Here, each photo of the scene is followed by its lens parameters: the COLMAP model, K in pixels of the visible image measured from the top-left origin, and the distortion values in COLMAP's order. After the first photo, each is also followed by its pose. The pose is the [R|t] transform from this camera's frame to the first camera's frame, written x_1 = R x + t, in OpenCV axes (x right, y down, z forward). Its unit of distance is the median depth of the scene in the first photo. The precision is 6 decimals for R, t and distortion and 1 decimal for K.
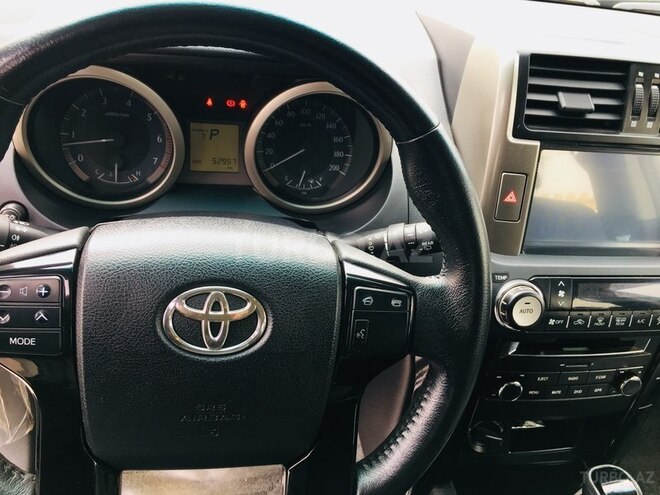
lens RADIAL K [[555.7, 0, 321.4], [0, 555.7, 256.4], [0, 0, 1]] dist [0.004321, -0.006692]
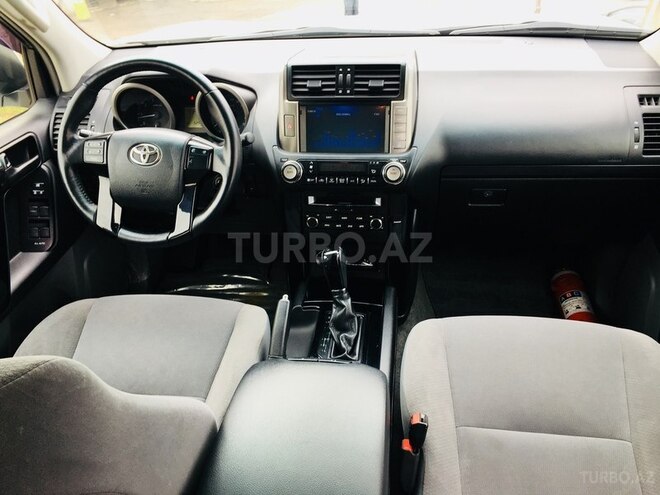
lens RADIAL K [[574.0, 0, 327.8], [0, 574.0, 248.2], [0, 0, 1]] dist [0.079078, -0.084835]
pose [[0.943174, 0.015058, -0.331957, 1.241567], [-0.040787, 0.996665, -0.070675, 0.544551], [0.329785, 0.080198, 0.940643, -1.138463]]
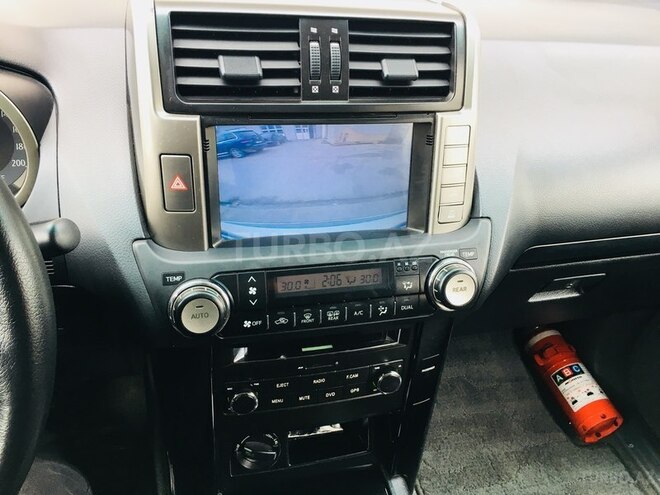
lens RADIAL K [[574.0, 0, 333.7], [0, 574.0, 251.1], [0, 0, 1]] dist [0.079078, -0.084835]
pose [[0.993934, -0.077676, 0.077853, 0.473653], [0.076802, 0.996946, 0.014166, 0.002157], [-0.078716, -0.008101, 0.996864, 0.094610]]
